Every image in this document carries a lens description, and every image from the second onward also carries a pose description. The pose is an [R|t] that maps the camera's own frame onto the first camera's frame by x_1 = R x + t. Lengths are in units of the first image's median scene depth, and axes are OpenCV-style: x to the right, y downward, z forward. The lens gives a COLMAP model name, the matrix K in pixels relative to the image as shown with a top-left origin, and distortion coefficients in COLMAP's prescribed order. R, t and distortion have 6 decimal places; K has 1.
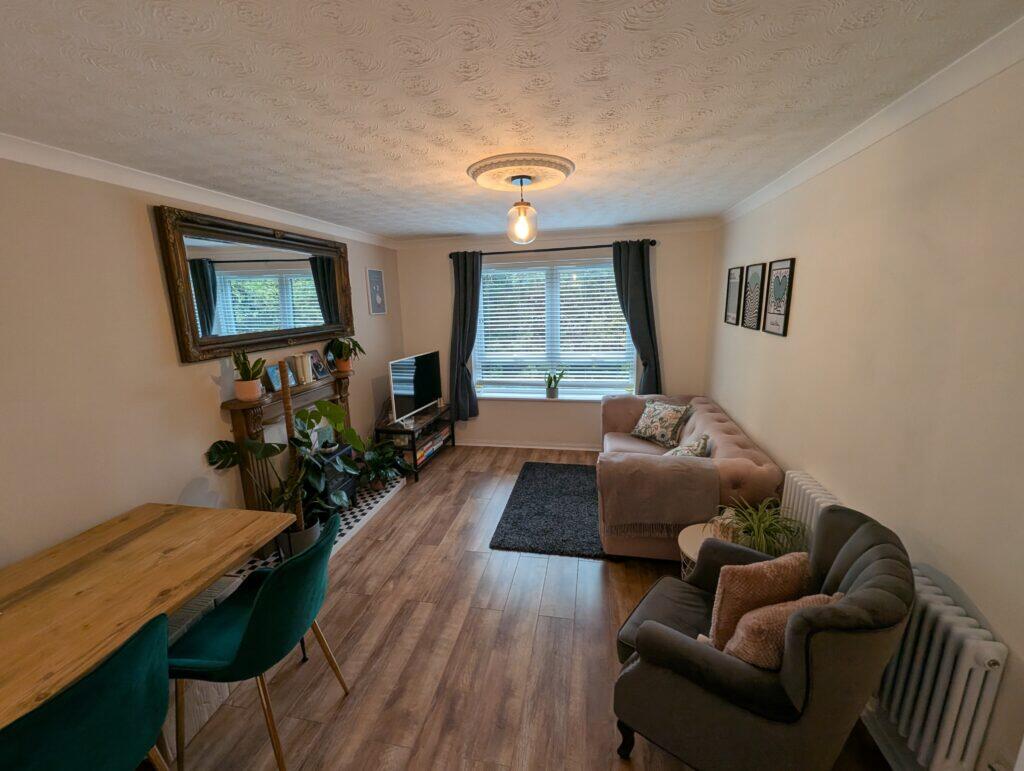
lens RADIAL K [[417.3, 0, 511.3], [0, 417.3, 386.3], [0, 0, 1]] dist [-0.001788, -0.000175]
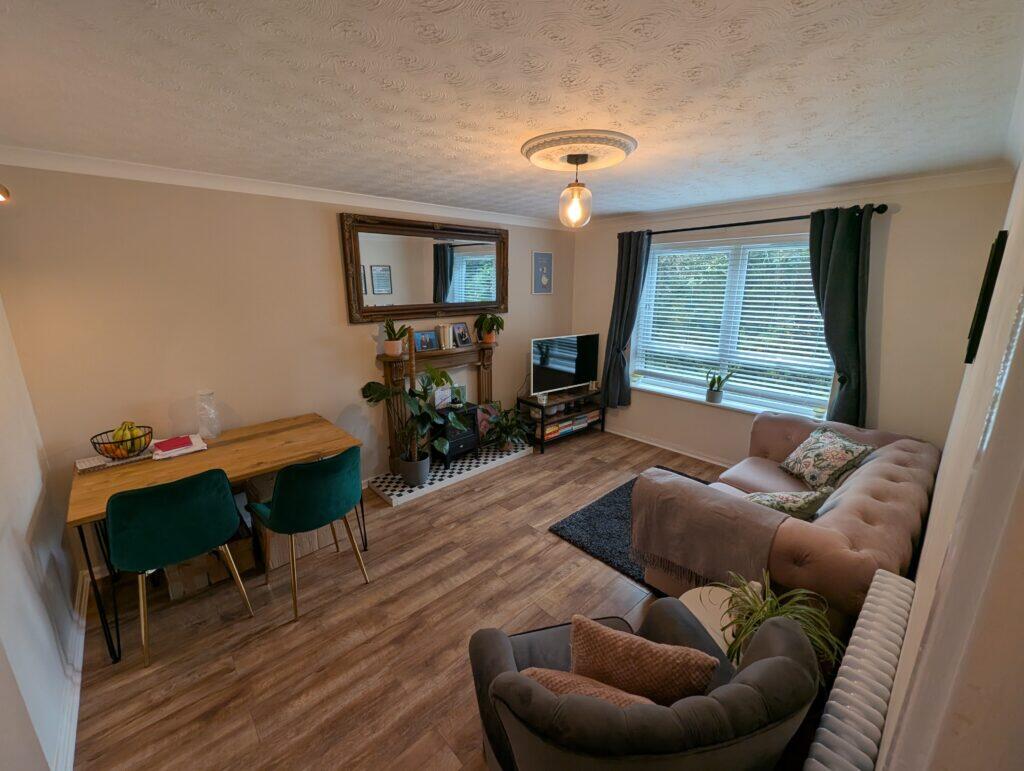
lens RADIAL K [[417.3, 0, 514.2], [0, 417.3, 386.1], [0, 0, 1]] dist [-0.001788, -0.000175]
pose [[0.808840, 0.168824, -0.563272, 0.337724], [-0.140536, 0.985640, 0.093610, -0.037239], [0.570988, 0.003445, 0.820951, 0.095335]]
